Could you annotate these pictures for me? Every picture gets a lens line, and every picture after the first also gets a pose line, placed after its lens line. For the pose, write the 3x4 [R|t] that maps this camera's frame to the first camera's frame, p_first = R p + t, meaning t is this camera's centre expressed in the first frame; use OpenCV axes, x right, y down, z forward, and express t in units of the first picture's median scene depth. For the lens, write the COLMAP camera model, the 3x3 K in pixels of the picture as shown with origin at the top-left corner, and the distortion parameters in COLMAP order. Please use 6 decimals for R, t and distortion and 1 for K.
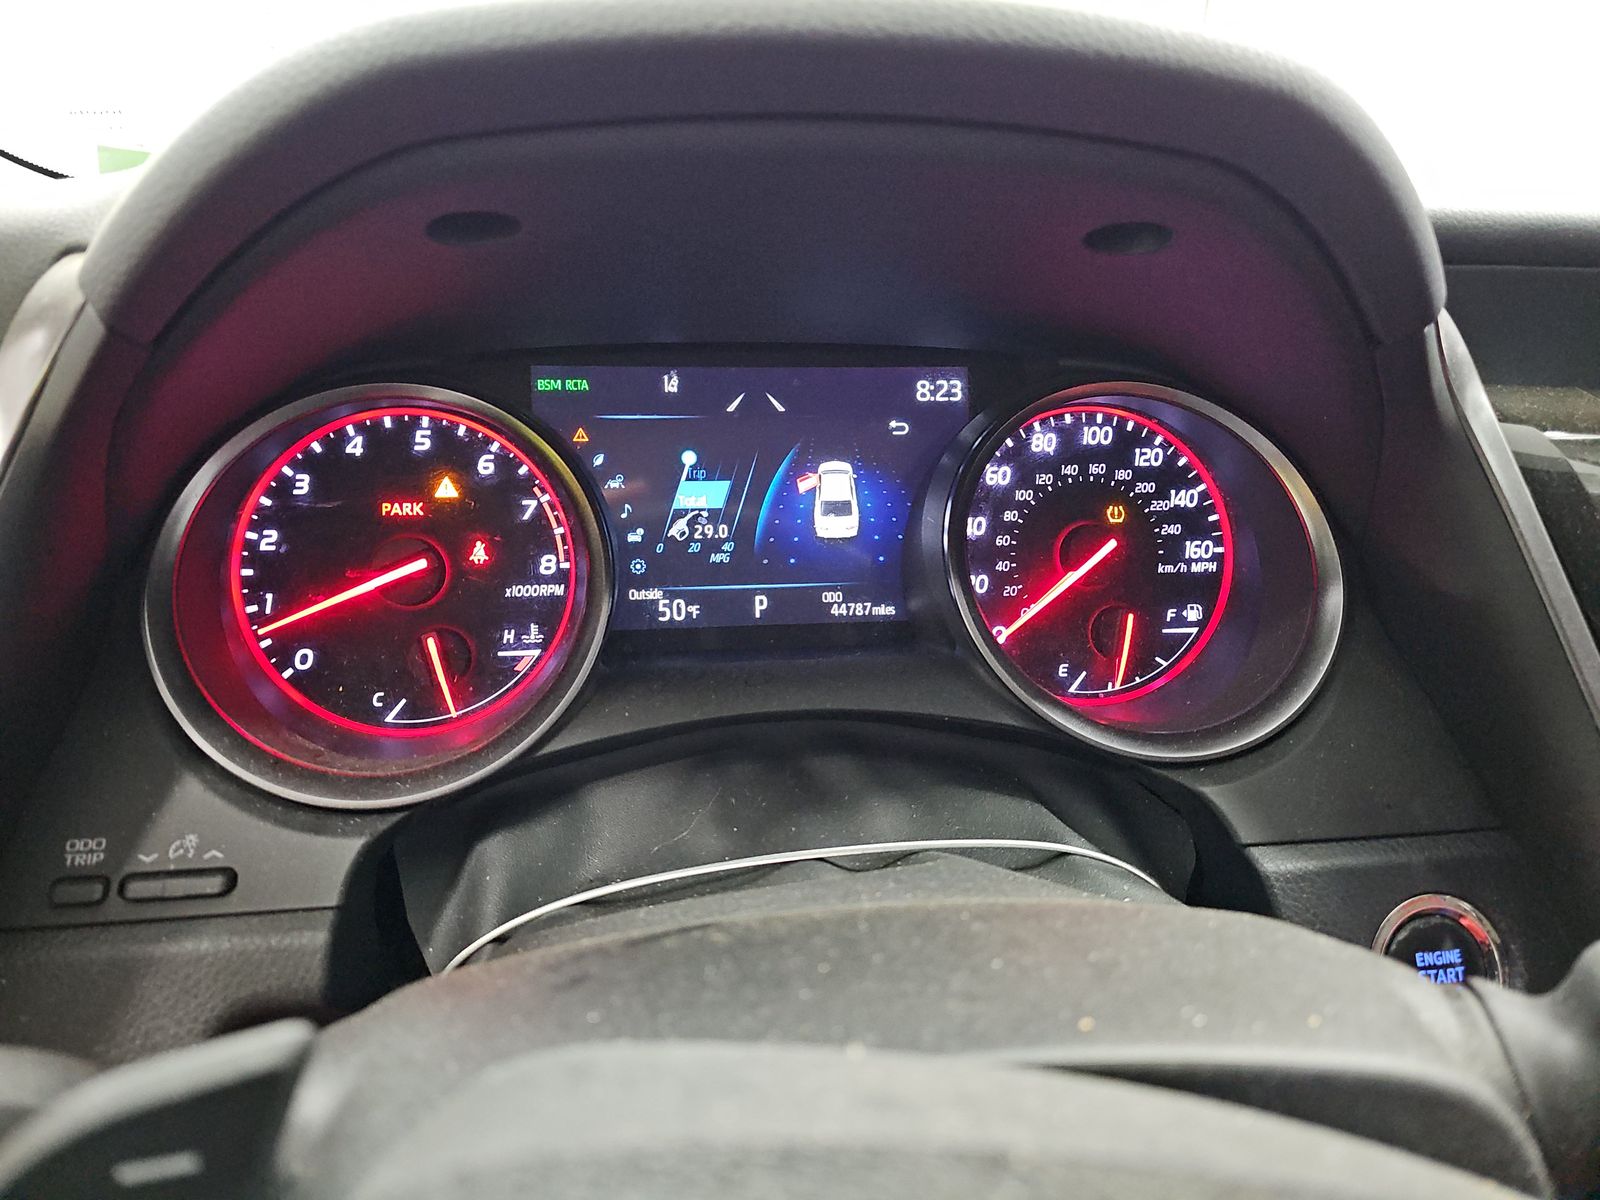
lens RADIAL K [[1116.2, 0, 800.0], [0, 1116.2, 600.0], [0, 0, 1]] dist [0.043928, -0.061596]
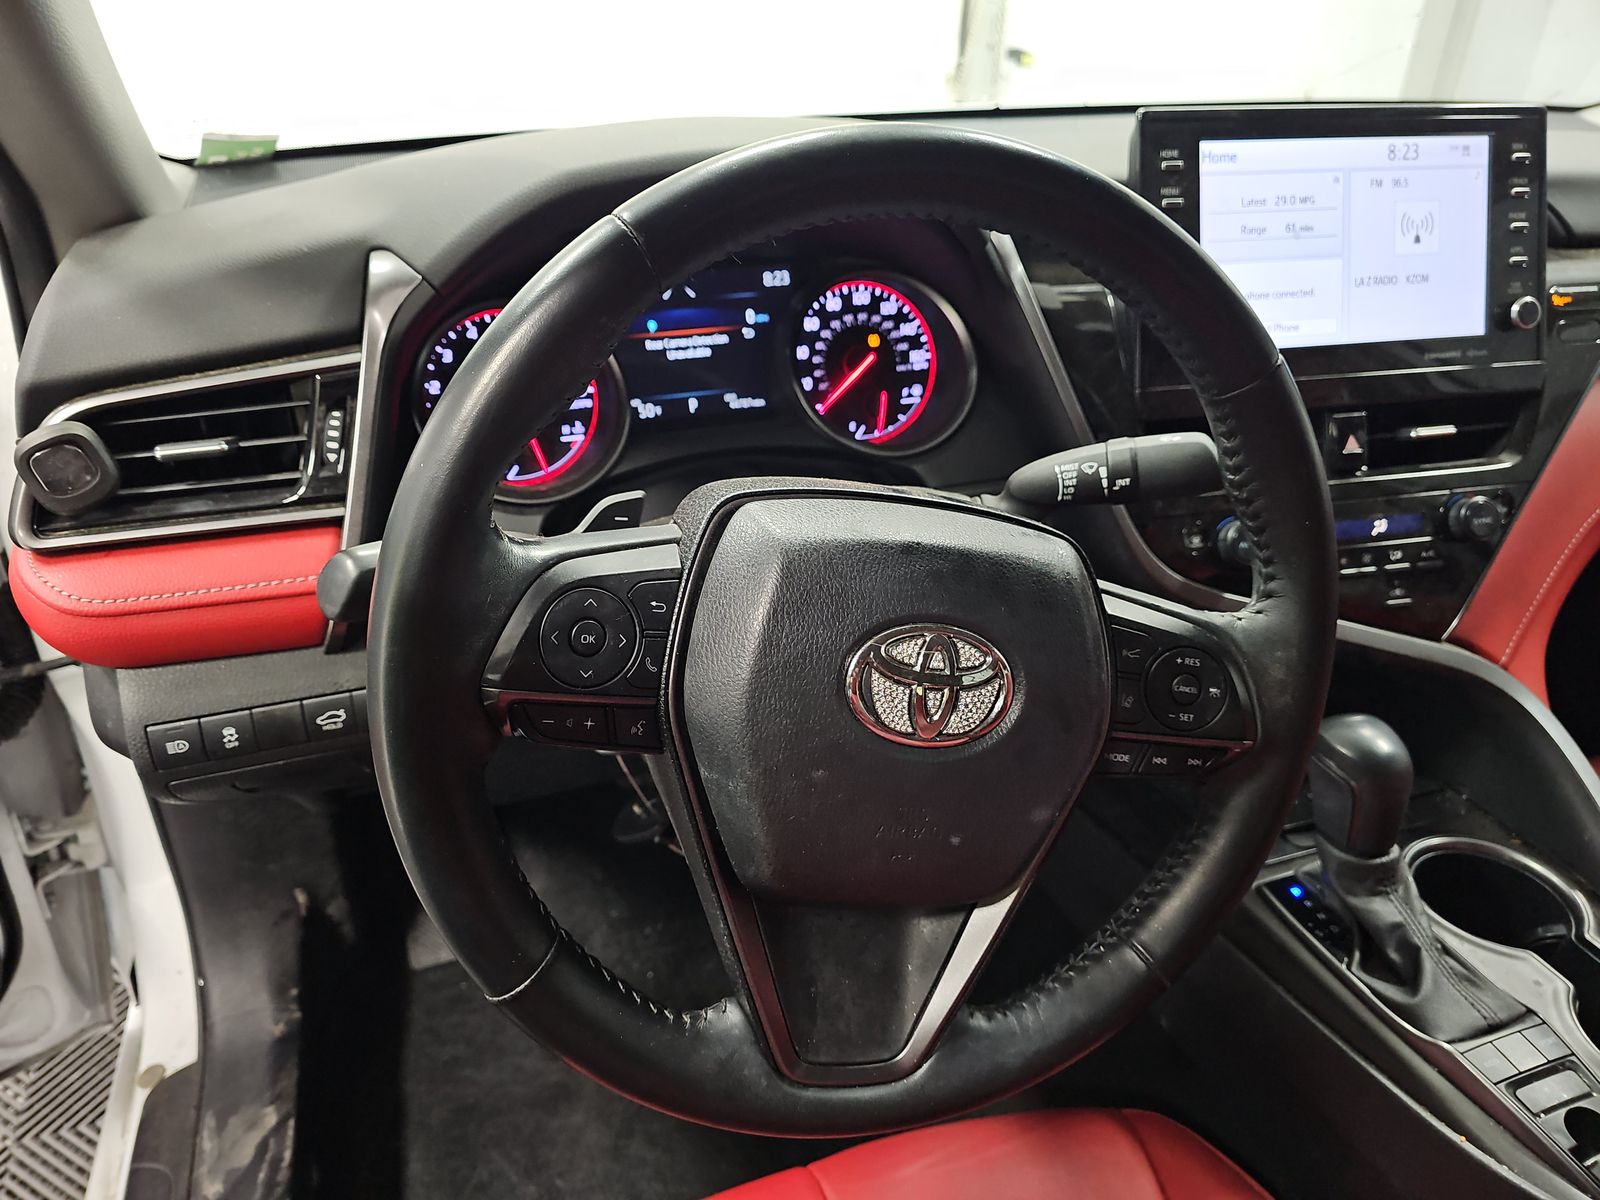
lens RADIAL K [[1116.2, 0, 800.0], [0, 1116.2, 600.0], [0, 0, 1]] dist [0.043928, -0.061596]
pose [[0.979440, -0.111021, 0.168441, -0.209938], [0.084316, 0.983807, 0.158161, 0.045526], [-0.183273, -0.140707, 0.972940, -0.889845]]
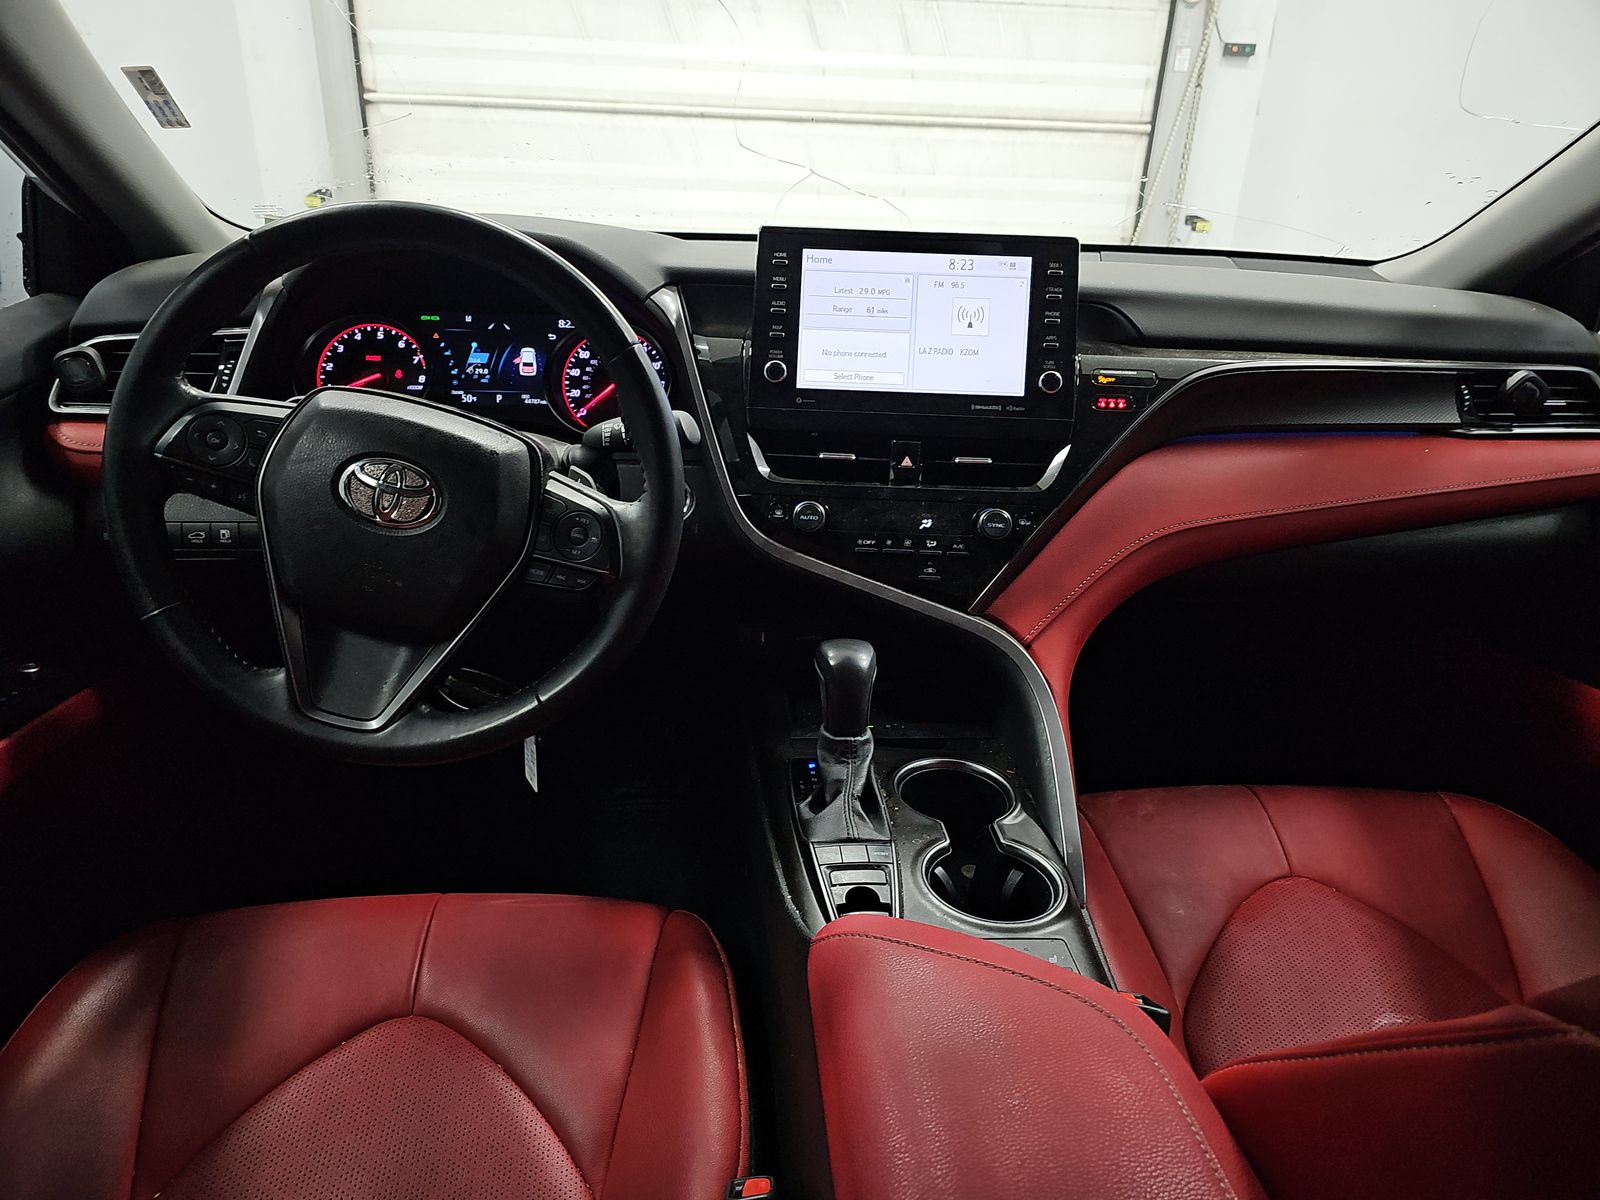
lens RADIAL K [[1116.2, 0, 800.0], [0, 1116.2, 600.0], [0, 0, 1]] dist [0.043928, -0.061596]
pose [[0.998159, 0.034364, -0.049977, 0.883178], [-0.032695, 0.998893, 0.033834, 0.393512], [0.051084, -0.032138, 0.998177, -1.808873]]
